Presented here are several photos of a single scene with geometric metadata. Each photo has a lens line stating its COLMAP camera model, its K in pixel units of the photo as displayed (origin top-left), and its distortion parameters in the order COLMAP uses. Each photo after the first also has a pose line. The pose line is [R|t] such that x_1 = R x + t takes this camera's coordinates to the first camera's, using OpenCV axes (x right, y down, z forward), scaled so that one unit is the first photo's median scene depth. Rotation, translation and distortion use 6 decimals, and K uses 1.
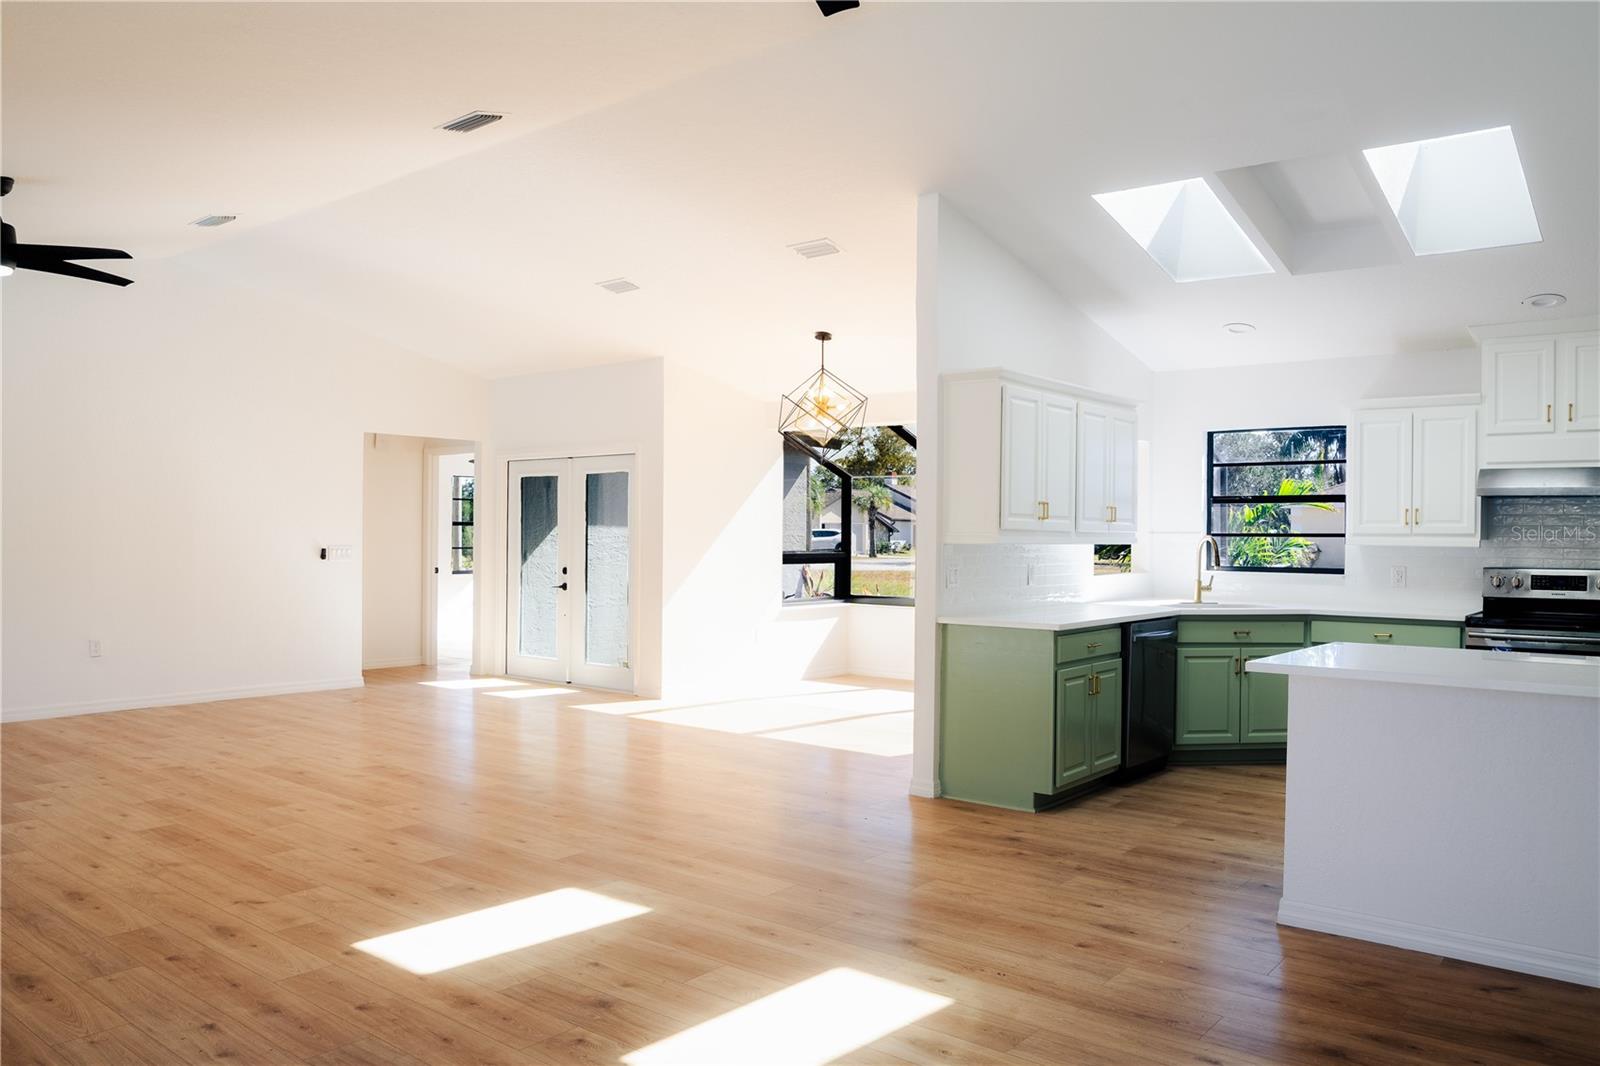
lens RADIAL K [[1173.1, 0, 805.5], [0, 1173.1, 530.8], [0, 0, 1]] dist [-0.054542, 0.011900]
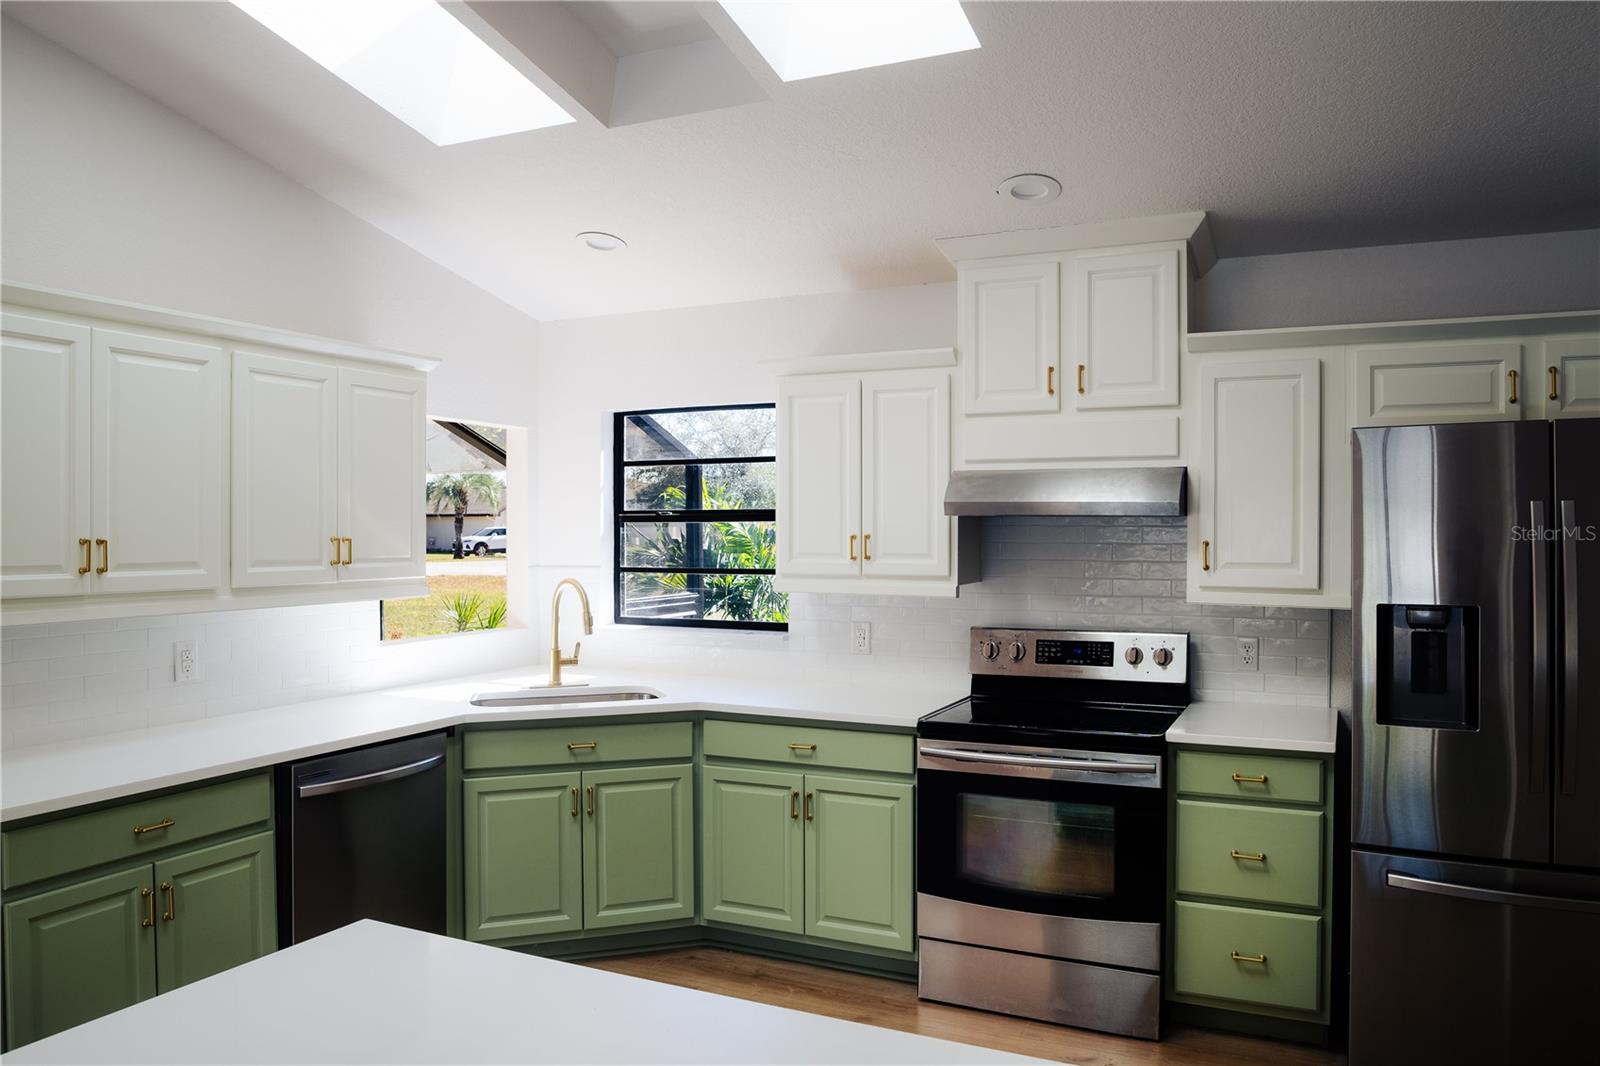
lens RADIAL K [[1166.7, 0, 799.4], [0, 1166.7, 530.7], [0, 0, 1]] dist [-0.079802, 0.004707]
pose [[0.973516, -0.010909, 0.228357, 0.359827], [0.009546, 0.999929, 0.007074, -0.026763], [-0.228418, -0.004707, 0.973552, 0.410627]]
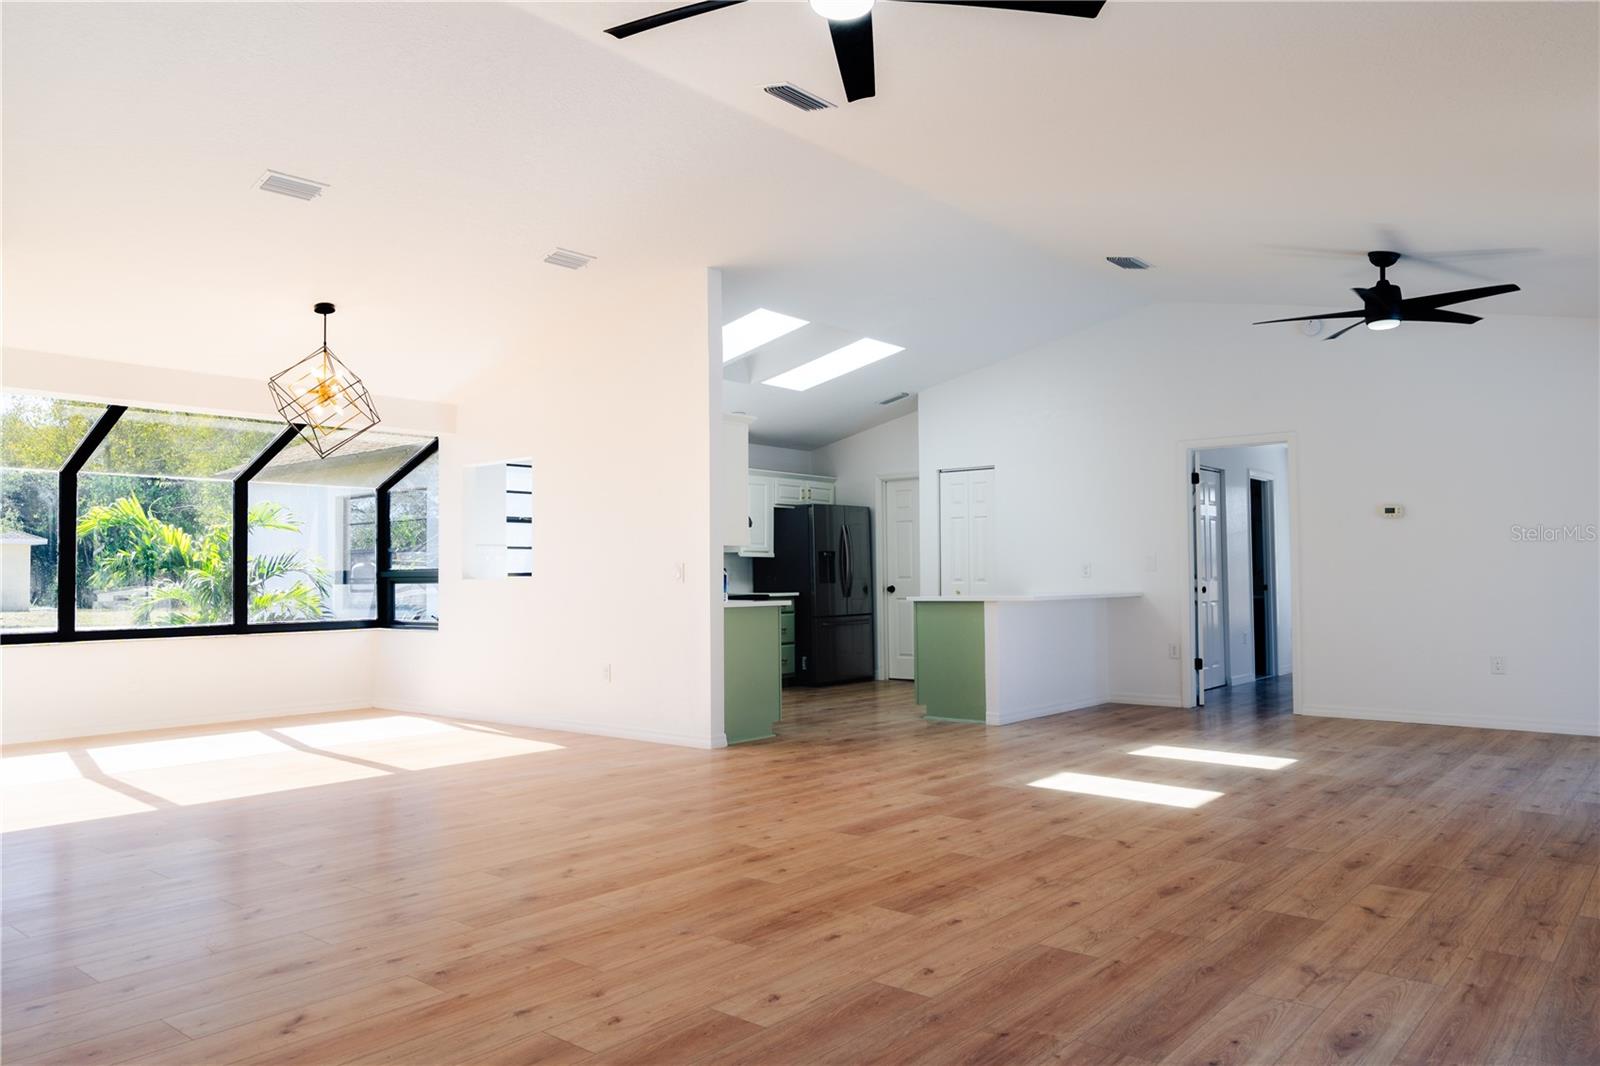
lens RADIAL K [[1125.7, 0, 785.4], [0, 1125.7, 540.0], [0, 0, 1]] dist [-0.007267, 0.003138]
pose [[0.017176, 0.024169, 0.999560, -1.005416], [0.008080, 0.999672, -0.024310, 0.031781], [-0.999820, 0.008494, 0.016975, 0.828435]]
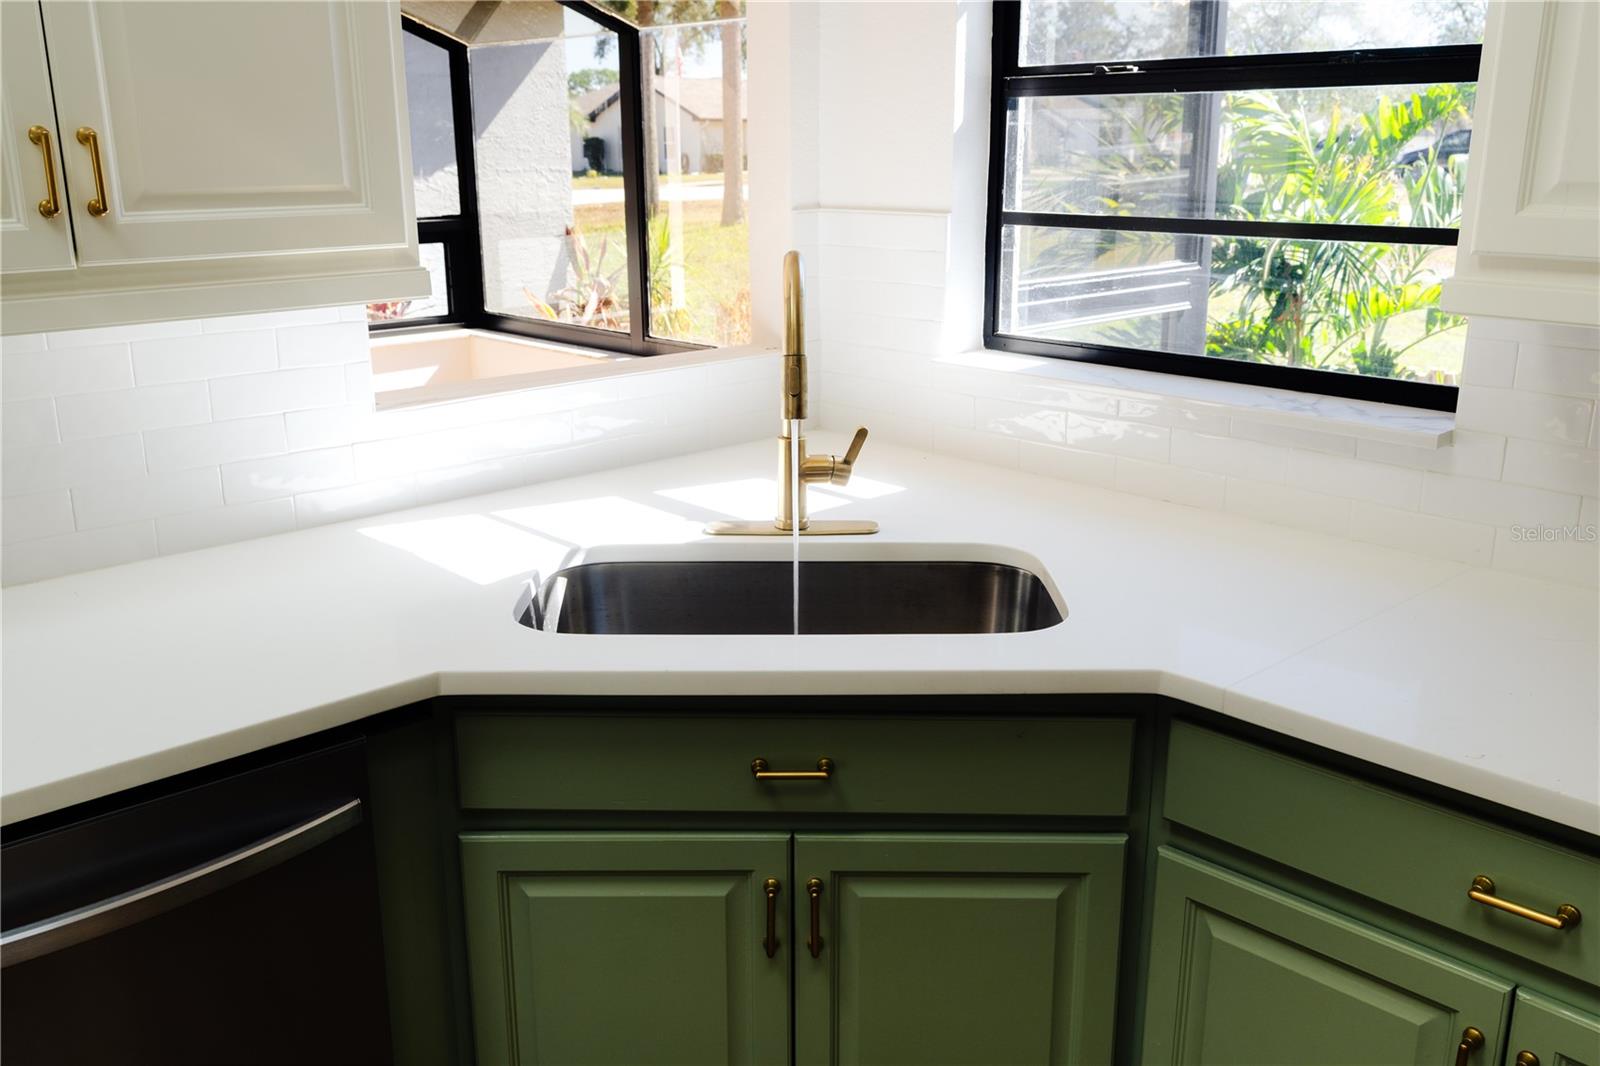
lens RADIAL K [[1382.1, 0, 793.3], [0, 1382.1, 538.3], [0, 0, 1]] dist [-0.007128, -0.006273]
pose [[0.990042, 0.025652, -0.138413, 0.419807], [0.013958, 0.960523, 0.277850, -0.017993], [0.140076, -0.277015, 0.950601, 0.809494]]
